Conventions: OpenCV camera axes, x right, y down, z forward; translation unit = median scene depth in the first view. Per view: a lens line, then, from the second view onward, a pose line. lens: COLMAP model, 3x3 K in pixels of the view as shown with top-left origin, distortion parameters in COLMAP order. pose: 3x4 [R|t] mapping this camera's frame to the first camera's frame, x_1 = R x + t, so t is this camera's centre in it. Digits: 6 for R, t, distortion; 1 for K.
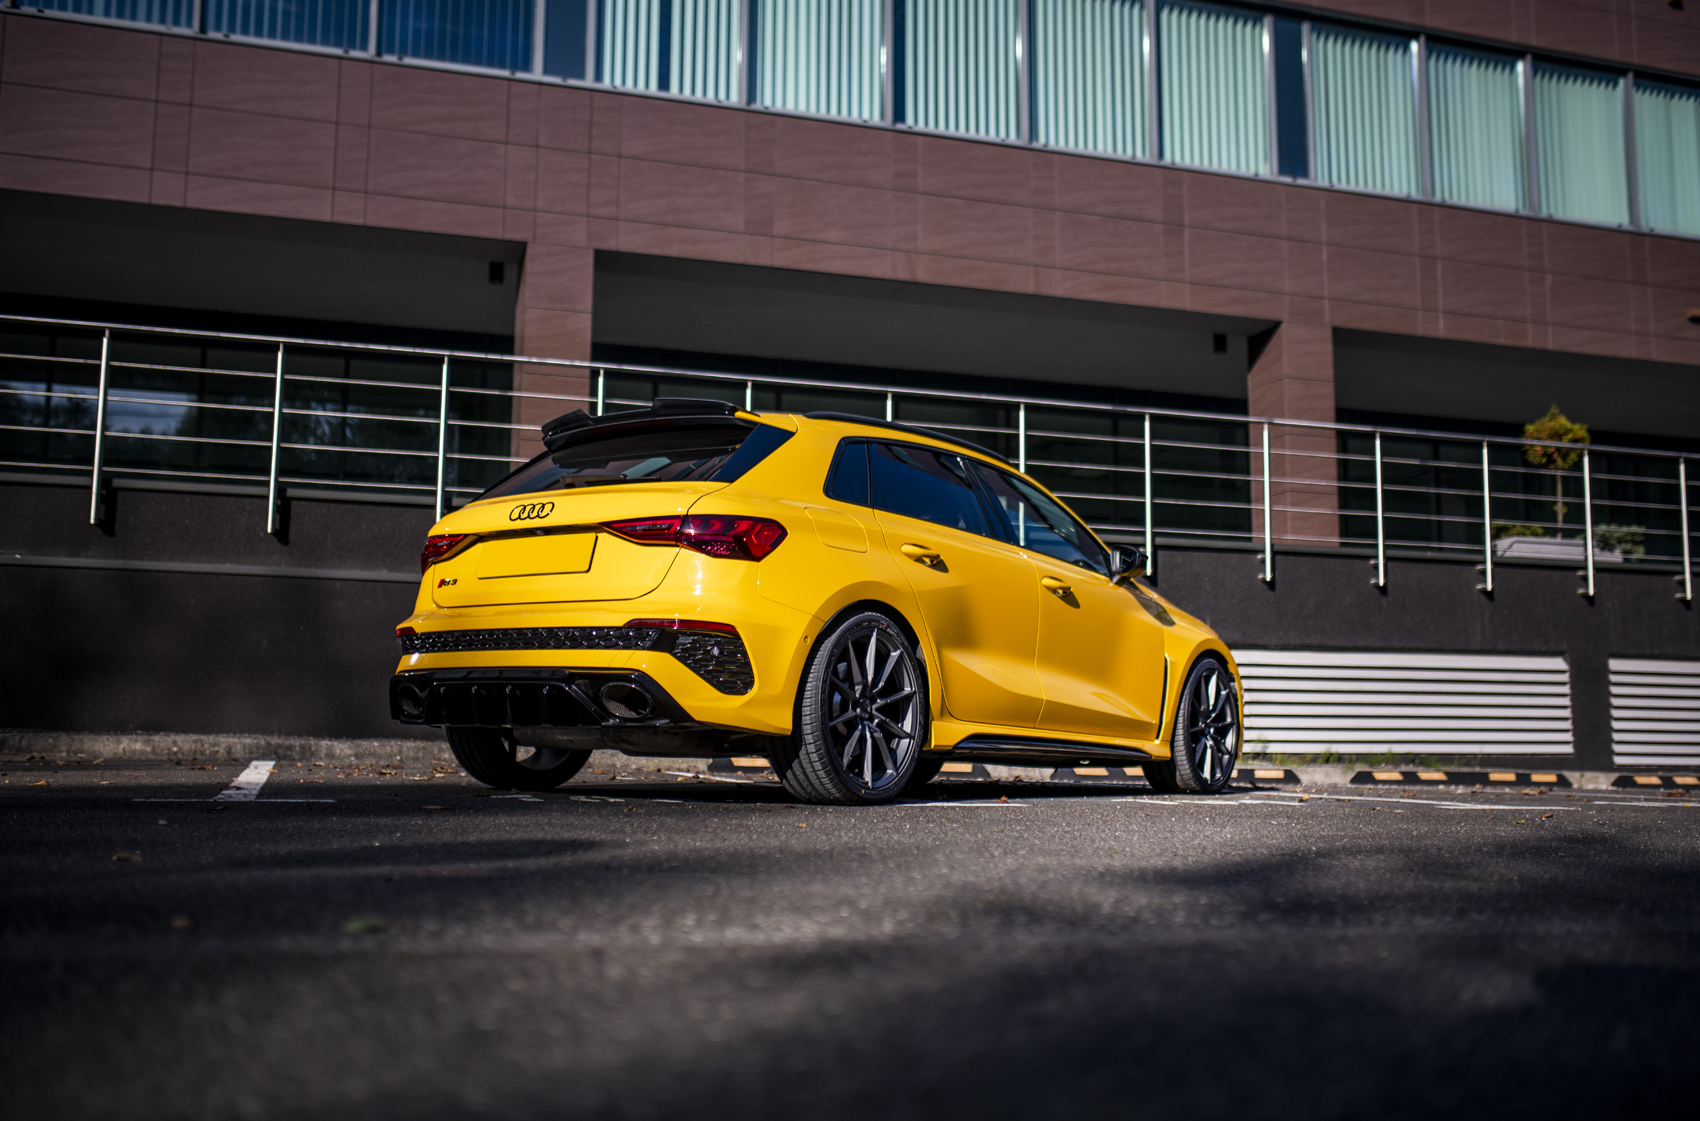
lens RADIAL K [[1630.5, 0, 852.0], [0, 1630.5, 564.8], [0, 0, 1]] dist [-0.054779, 0.085882]
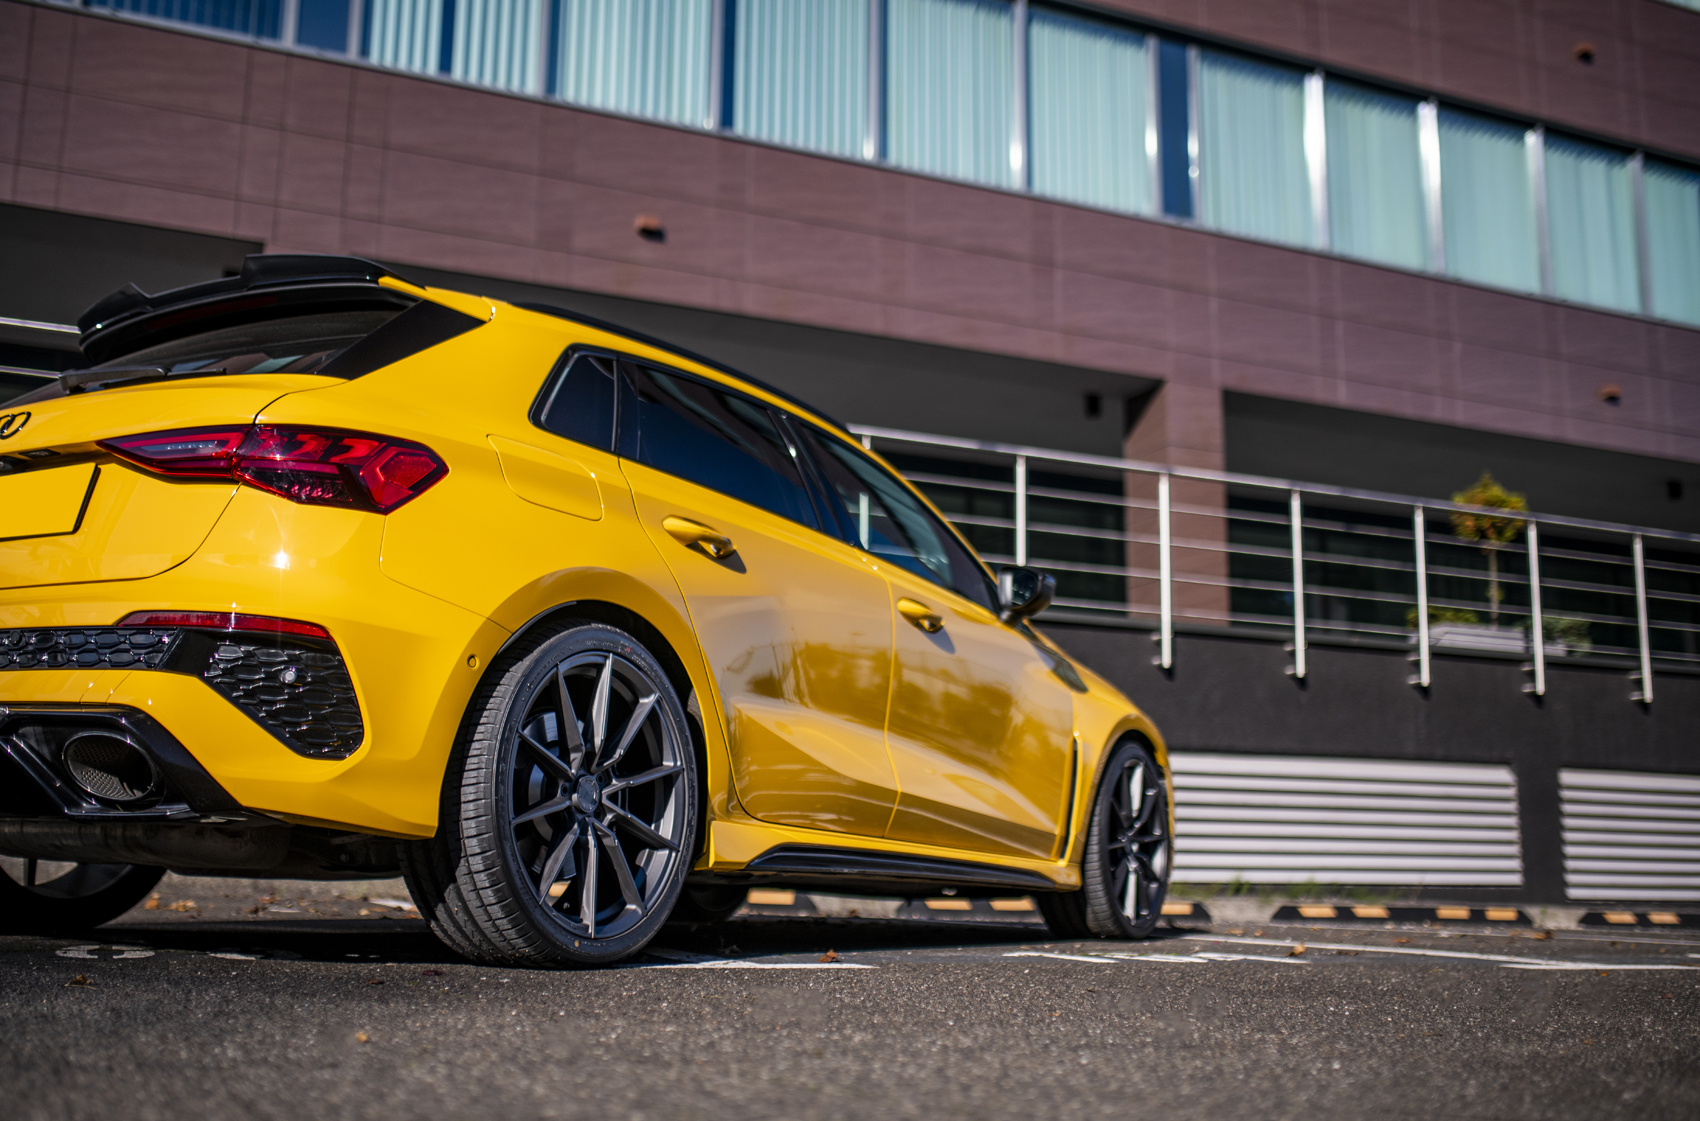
lens RADIAL K [[1692.8, 0, 843.6], [0, 1692.8, 554.2], [0, 0, 1]] dist [-0.034311, 0.031051]
pose [[0.995444, 0.023785, 0.092336, 0.014351], [-0.016728, 0.996932, -0.076467, 0.017361], [-0.093872, 0.074574, 0.992787, 0.144329]]
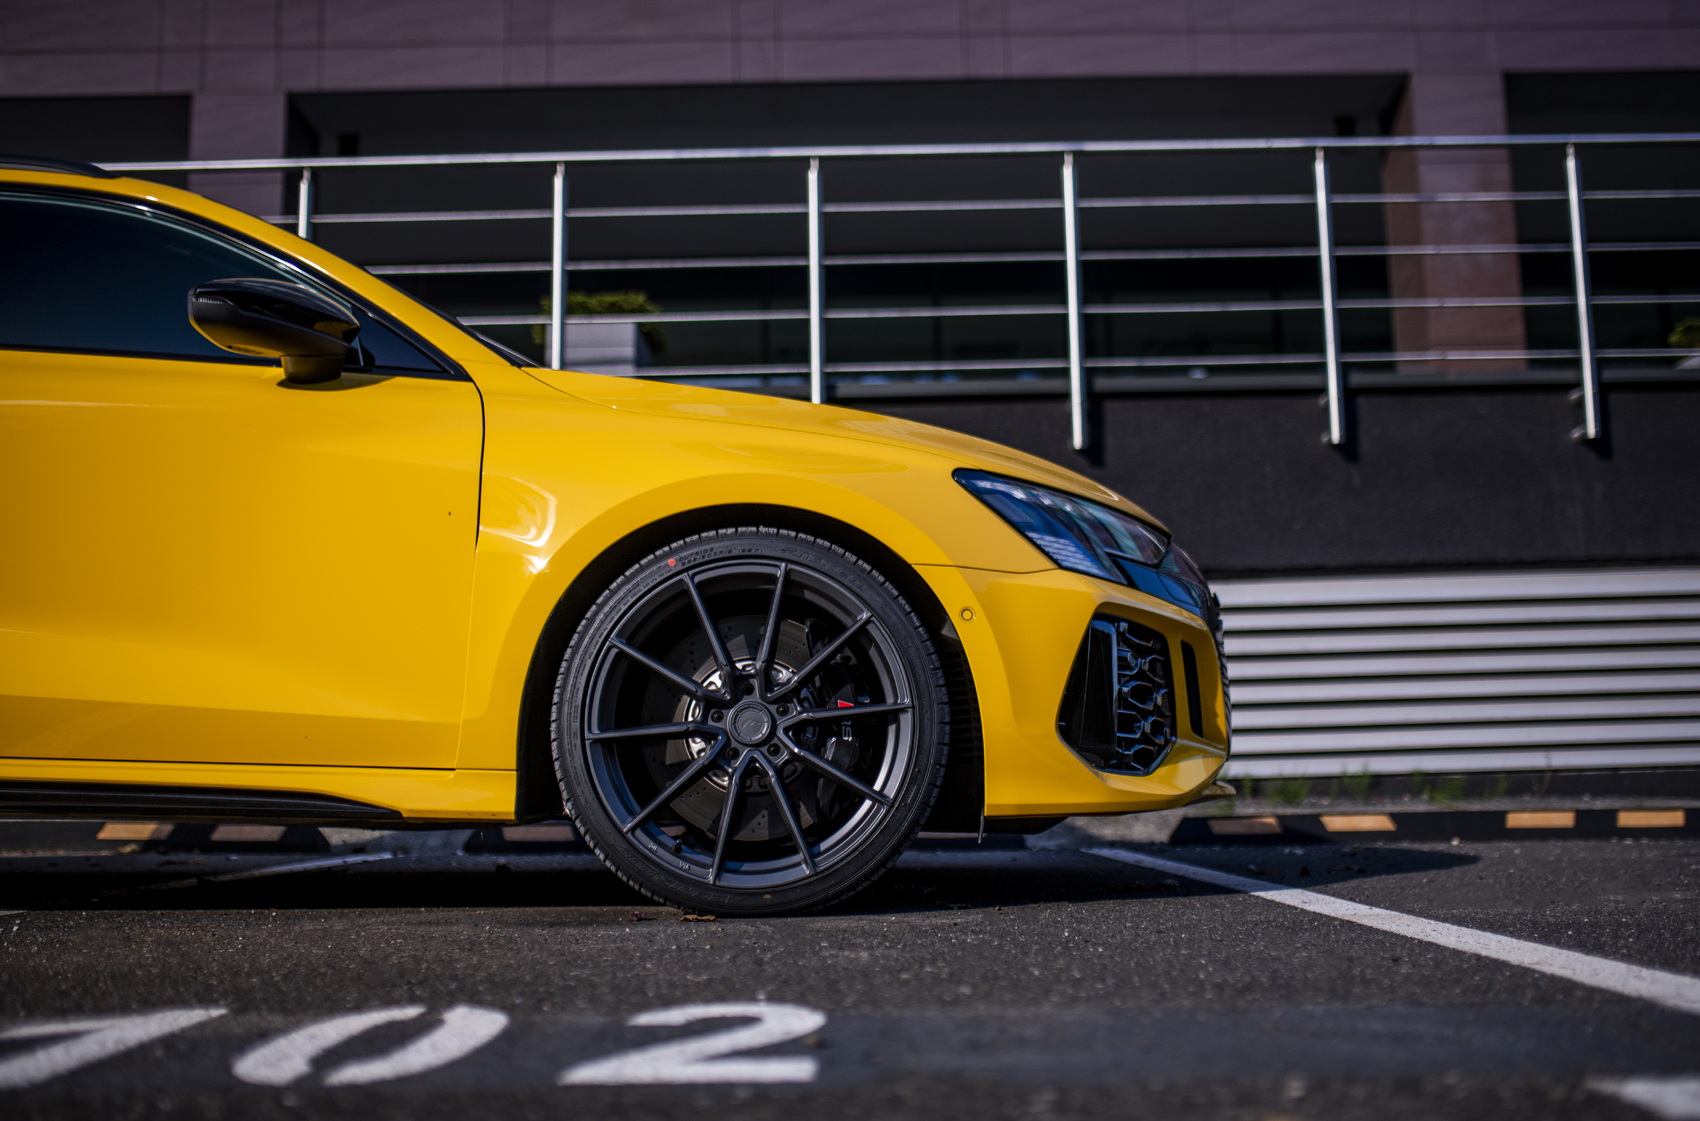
lens RADIAL K [[1695.7, 0, 929.9], [0, 1695.7, 561.1], [0, 0, 1]] dist [-0.011893, 0.001848]
pose [[0.956253, -0.074021, -0.283023, 0.295930], [0.067094, 0.997164, -0.034104, 0.049427], [0.284745, 0.013623, 0.958507, 0.386143]]
